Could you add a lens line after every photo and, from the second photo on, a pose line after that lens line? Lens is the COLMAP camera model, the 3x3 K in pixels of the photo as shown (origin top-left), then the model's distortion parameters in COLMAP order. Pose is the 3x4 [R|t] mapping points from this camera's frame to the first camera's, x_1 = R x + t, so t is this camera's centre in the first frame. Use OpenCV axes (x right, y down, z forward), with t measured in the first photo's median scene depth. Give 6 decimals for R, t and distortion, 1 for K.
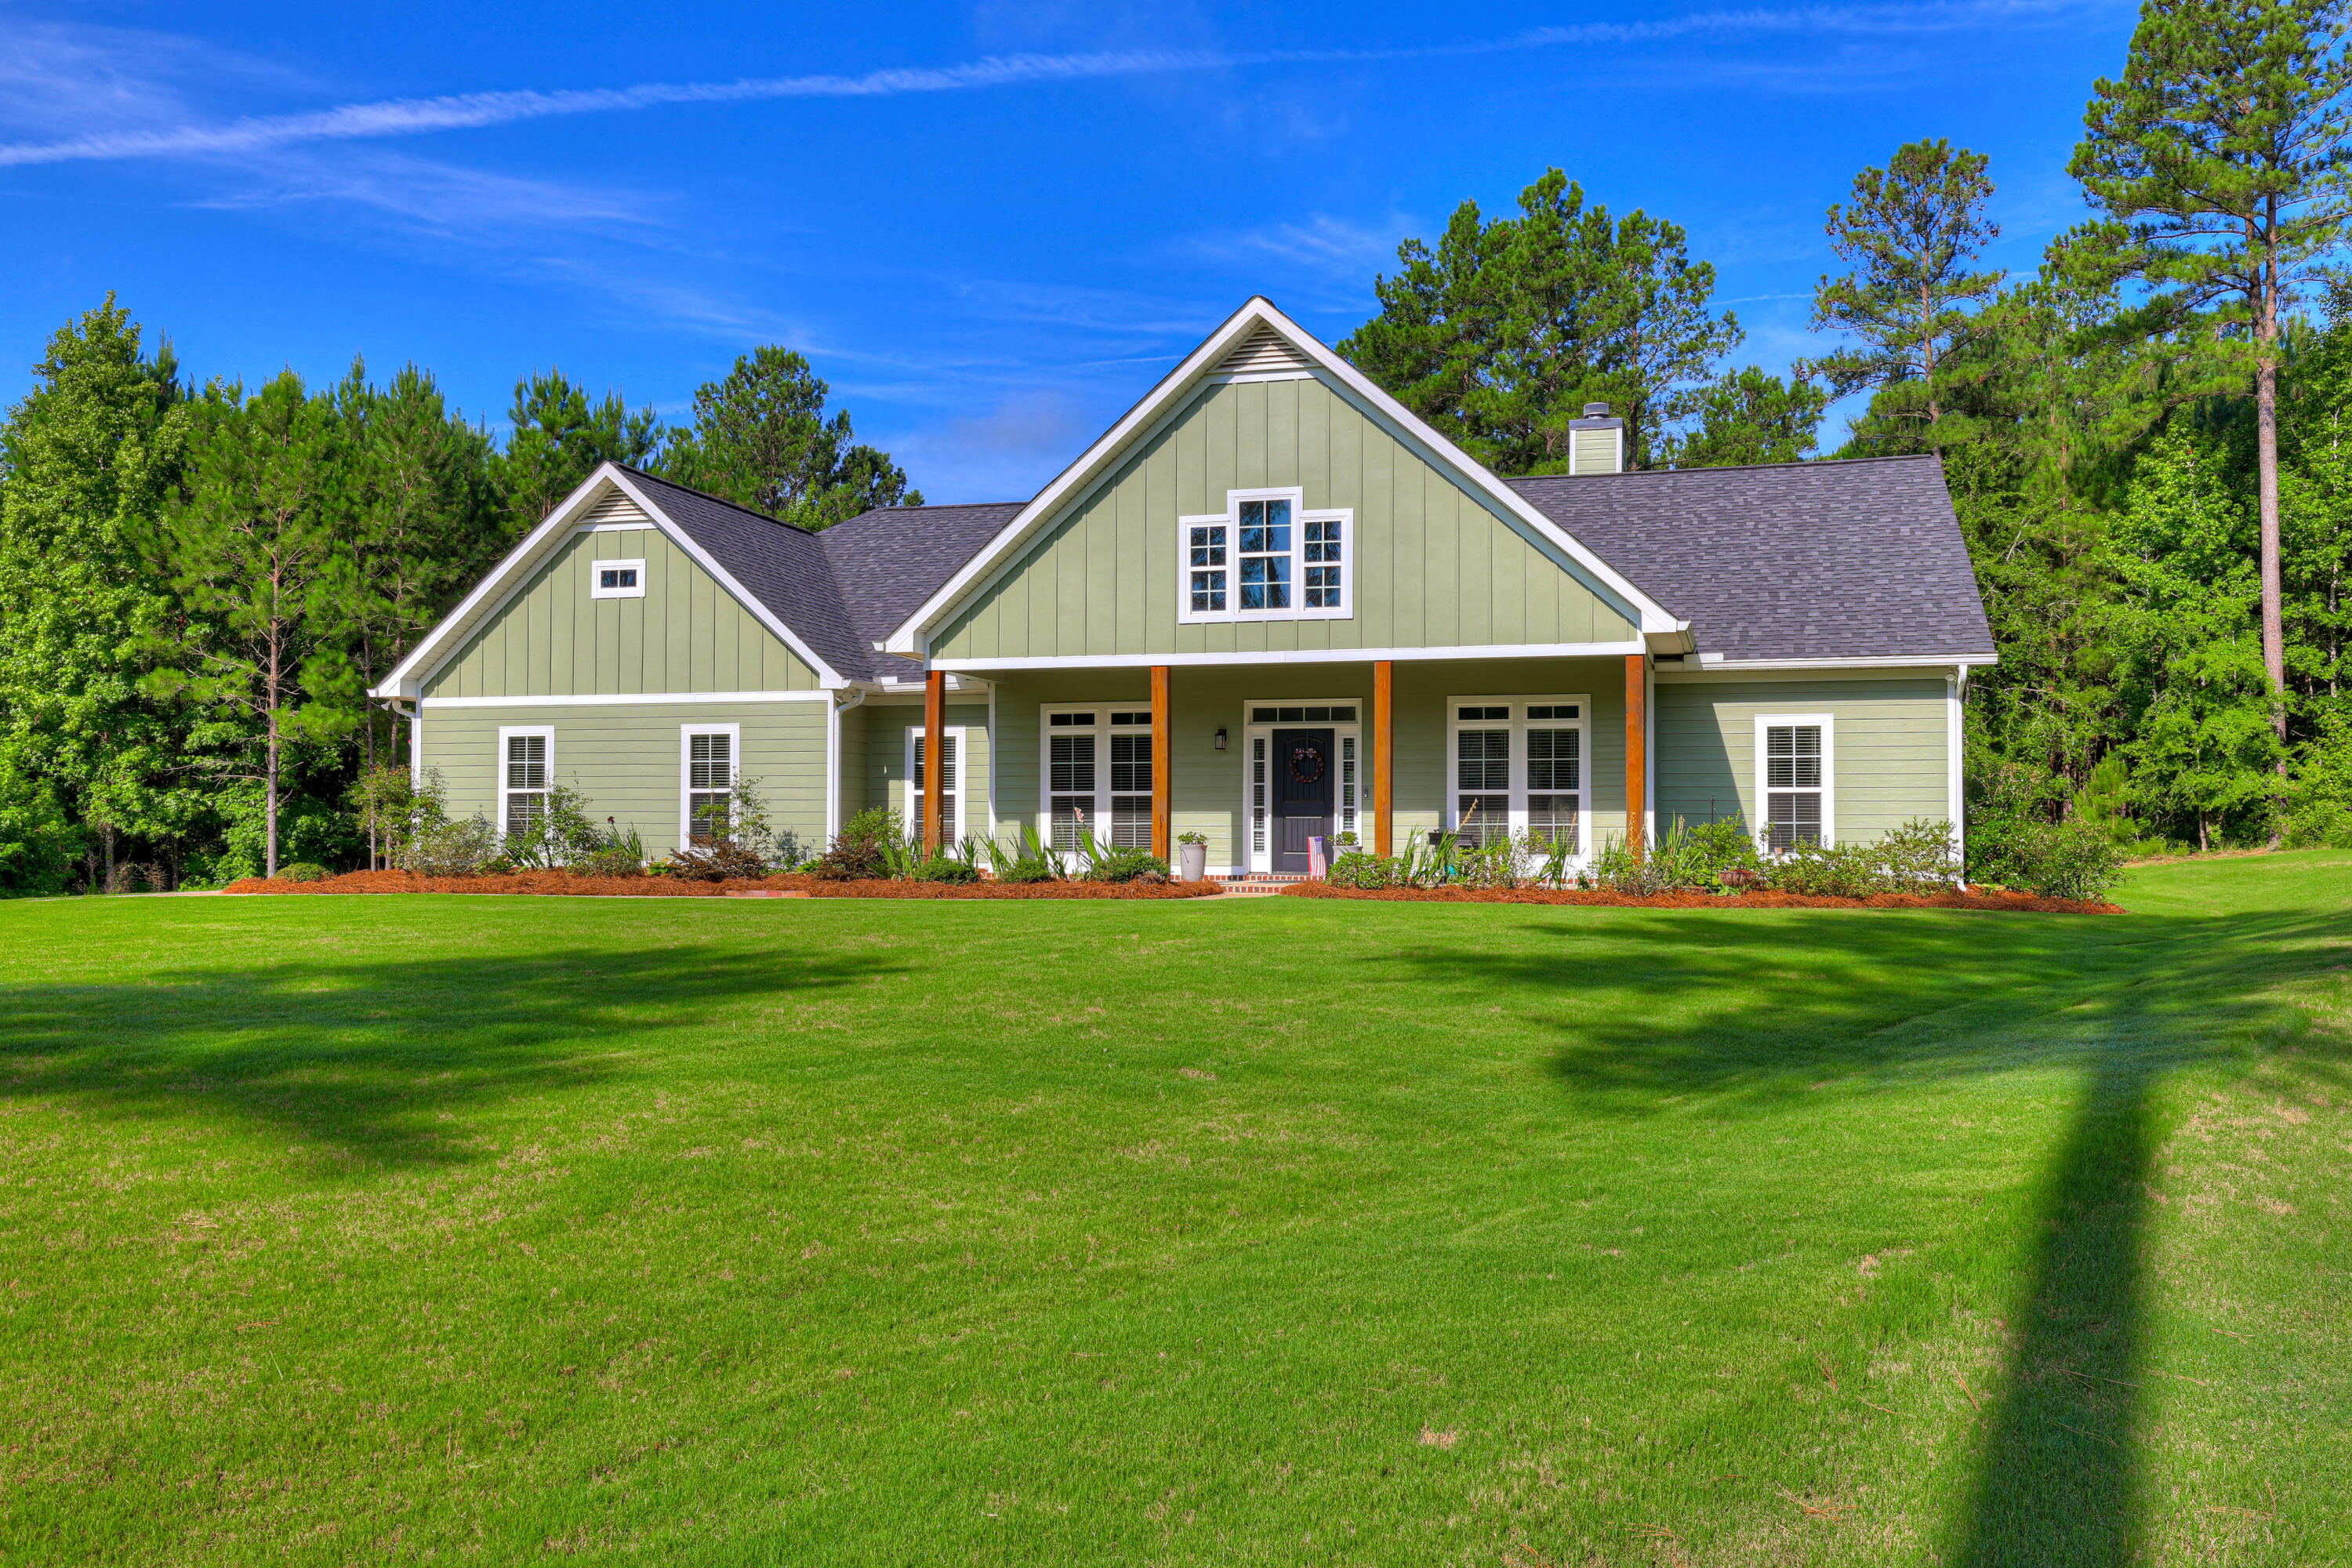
lens RADIAL K [[1785.3, 0, 1221.0], [0, 1785.3, 812.8], [0, 0, 1]] dist [-0.003524, 0.000486]
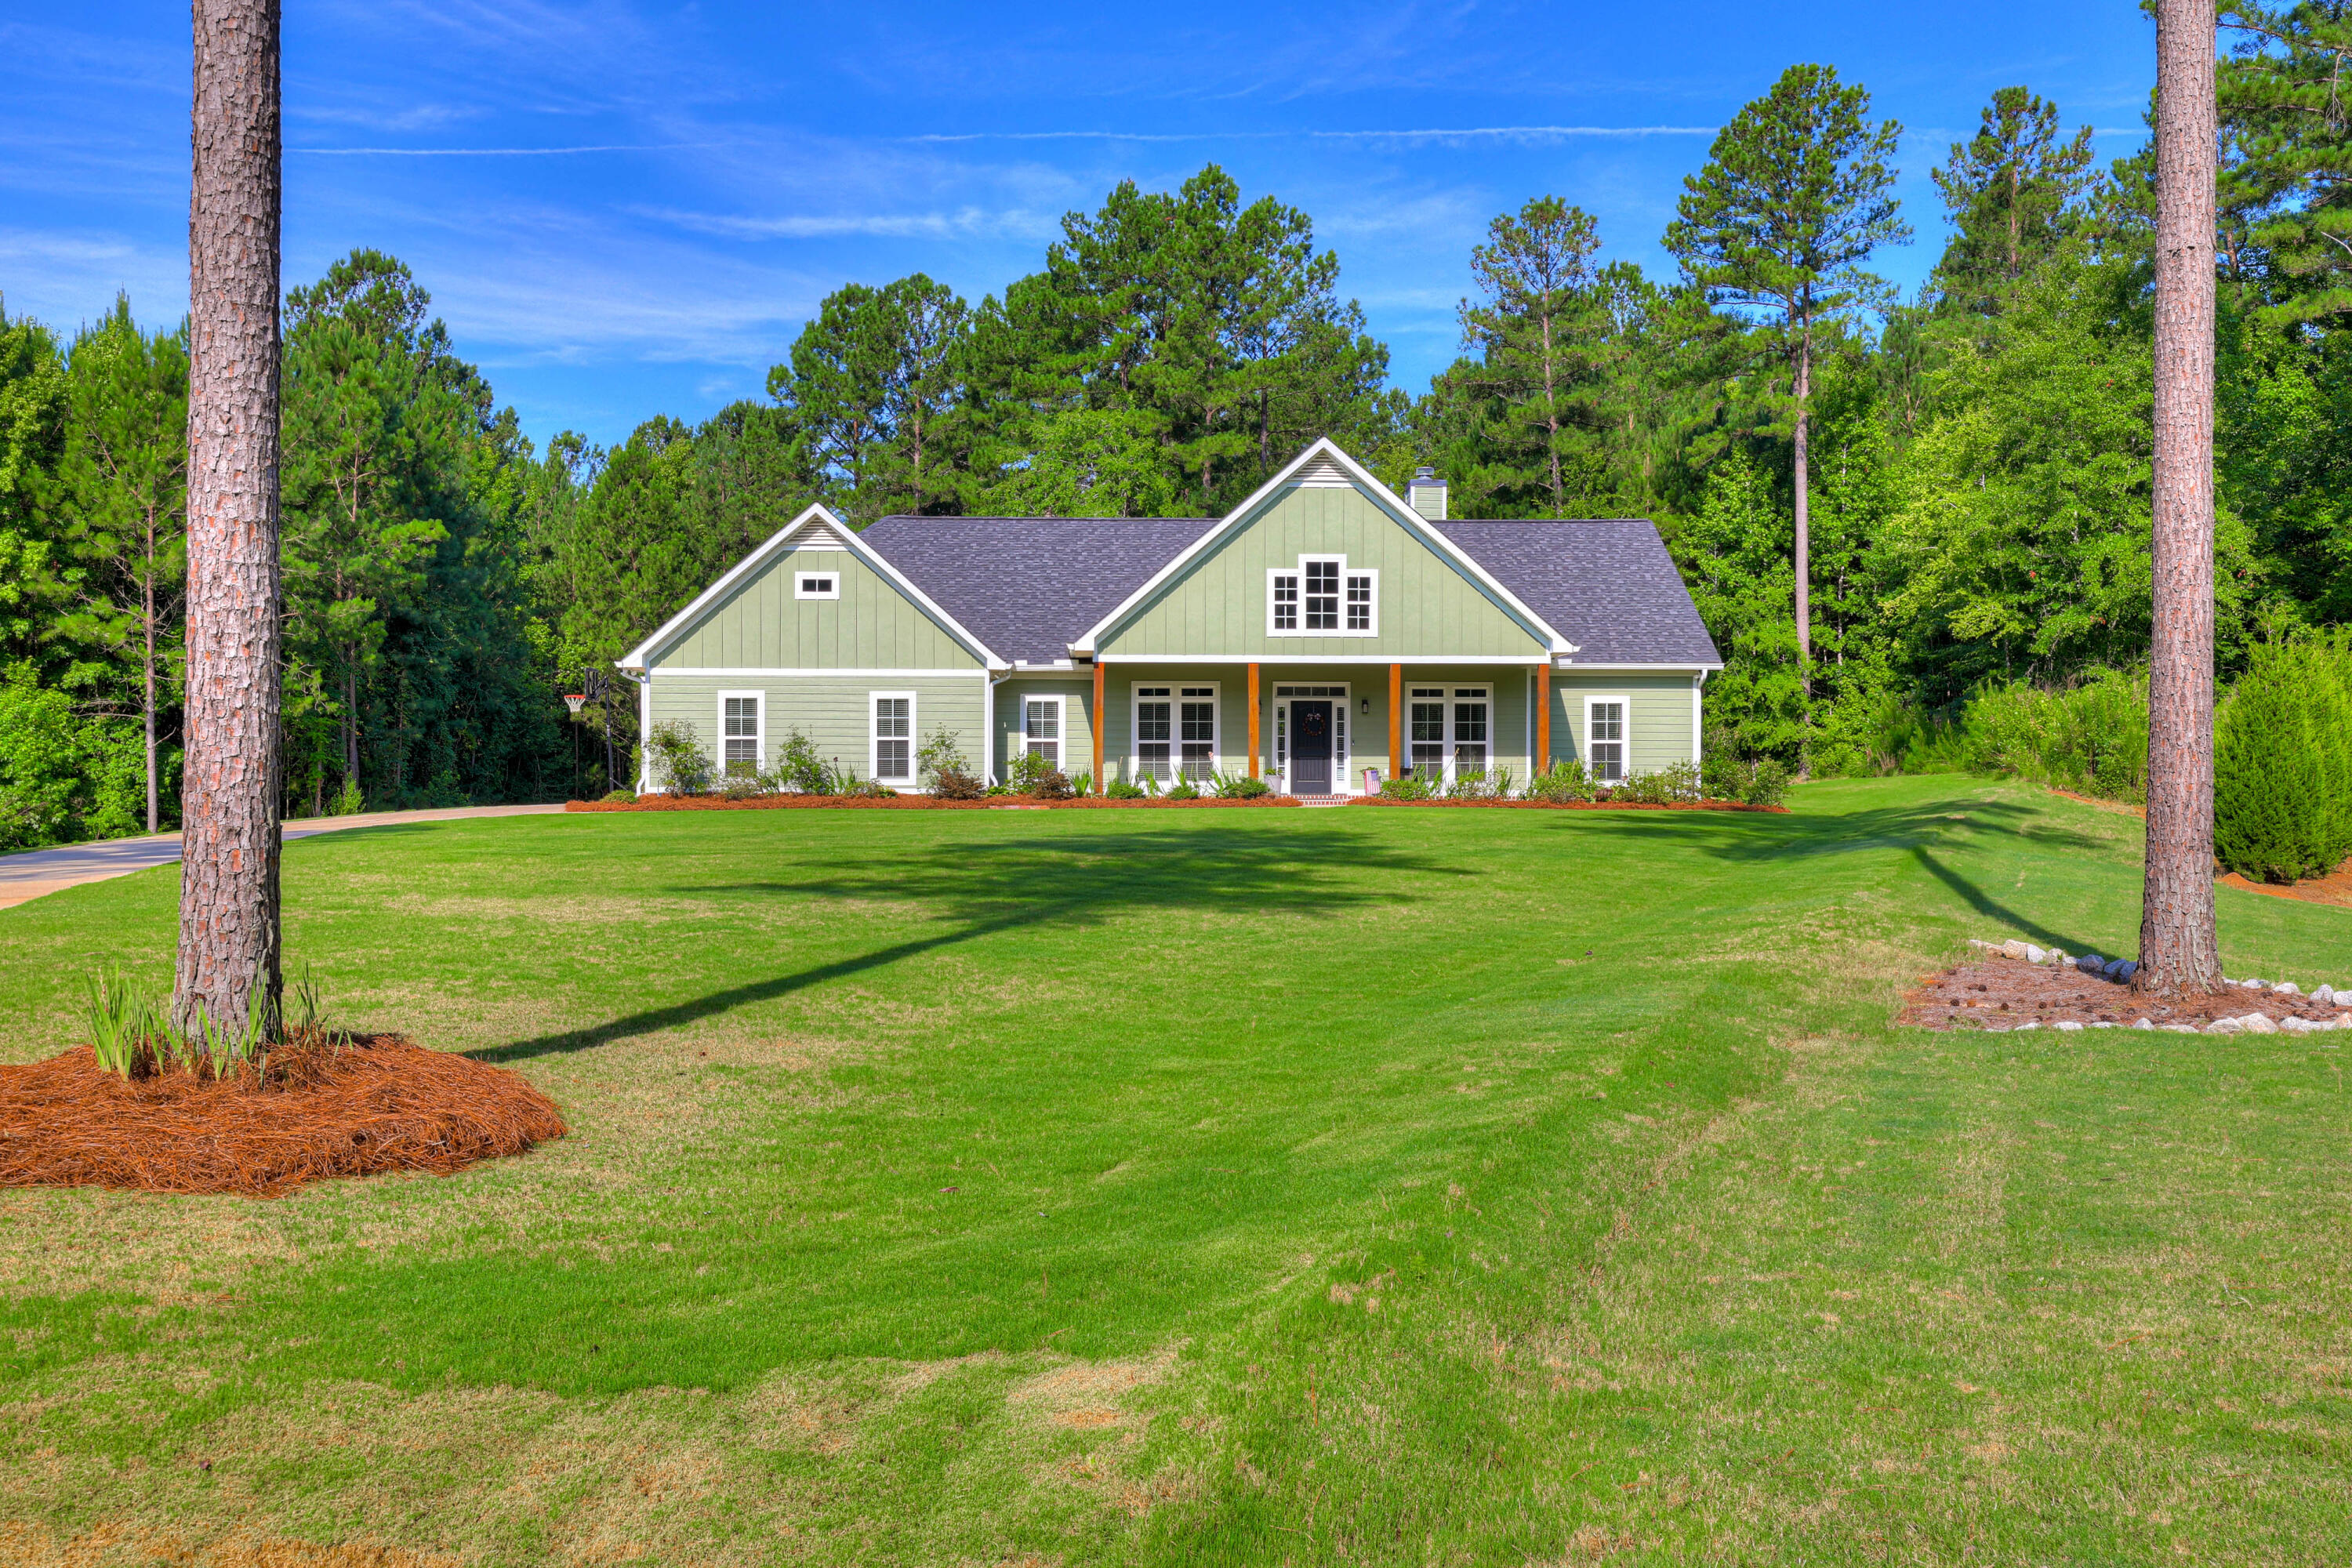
lens RADIAL K [[2177.6, 0, 1166.7], [0, 2177.6, 834.9], [0, 0, 1]] dist [-0.005659, 0.000000]
pose [[0.956682, -0.009632, 0.290976, -0.582818], [-0.002771, 0.999106, 0.042181, -0.009434], [-0.291122, -0.041160, 0.955800, -0.722724]]
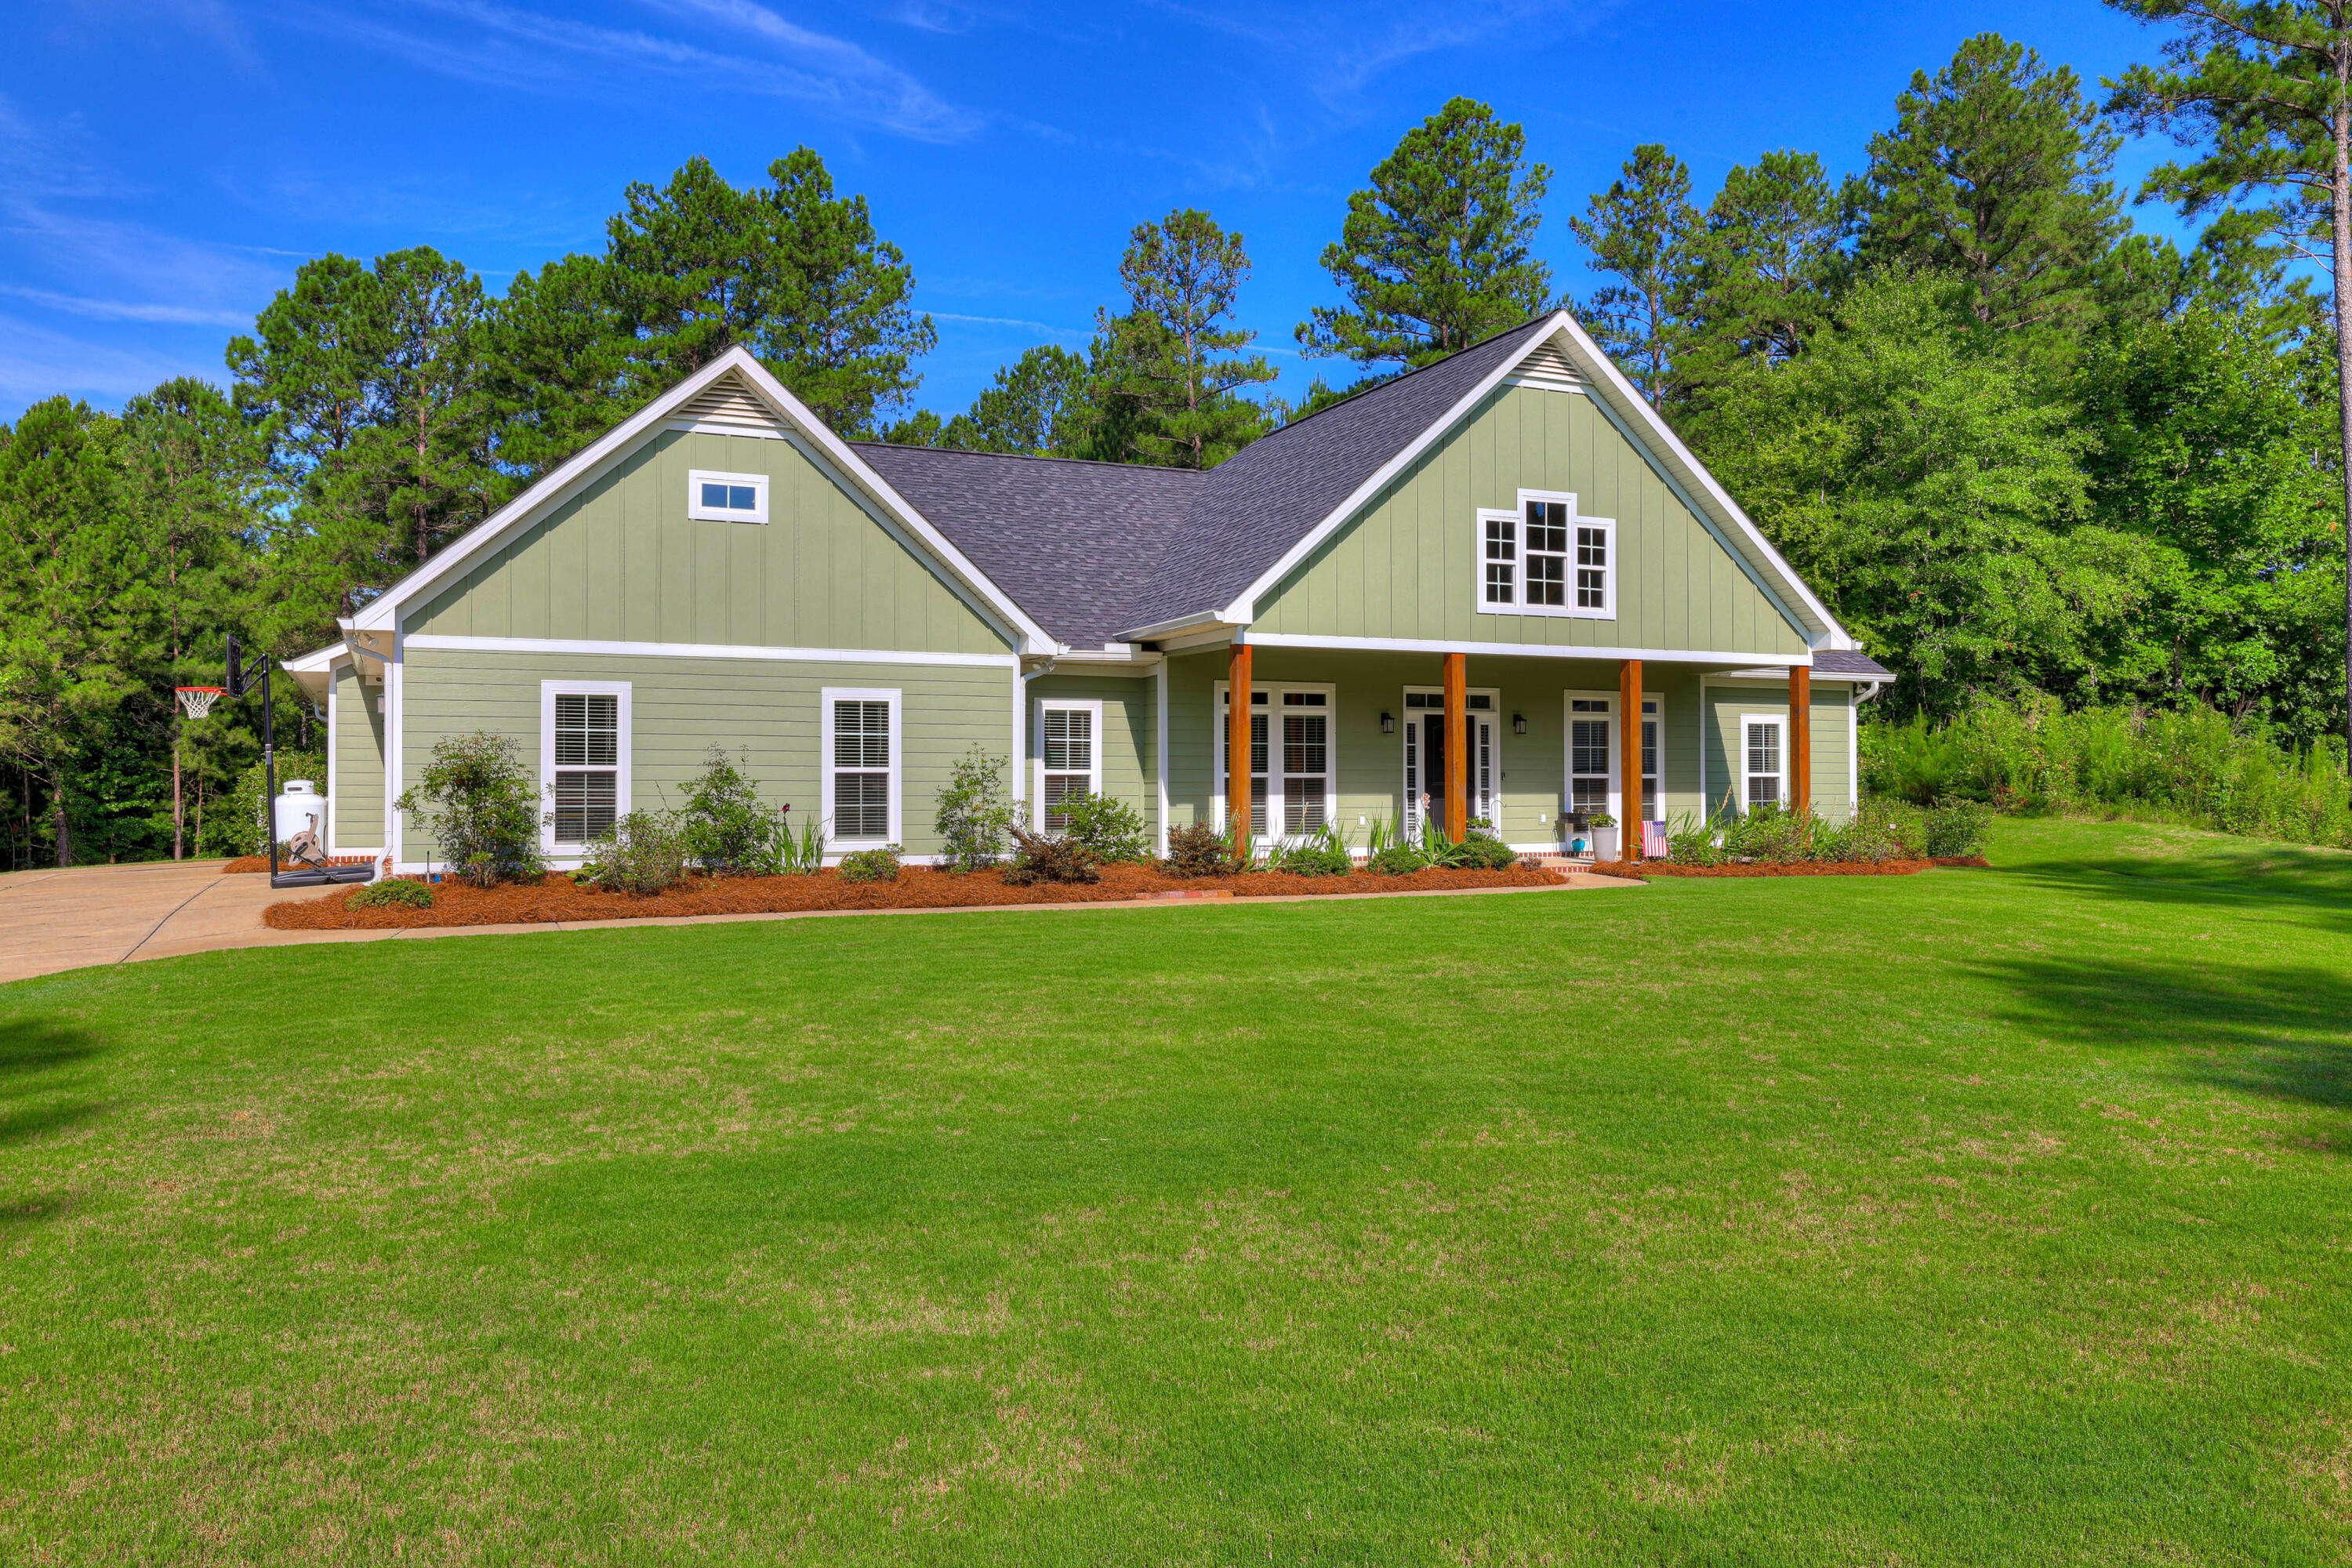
lens RADIAL K [[1670.2, 0, 1138.2], [0, 1670.2, 775.4], [0, 0, 1]] dist [-0.006060, 0.000708]
pose [[0.774074, 0.000457, 0.633095, -0.671951], [-0.004628, 0.999977, 0.004936, -0.014346], [-0.633079, -0.006751, 0.774058, 0.328476]]
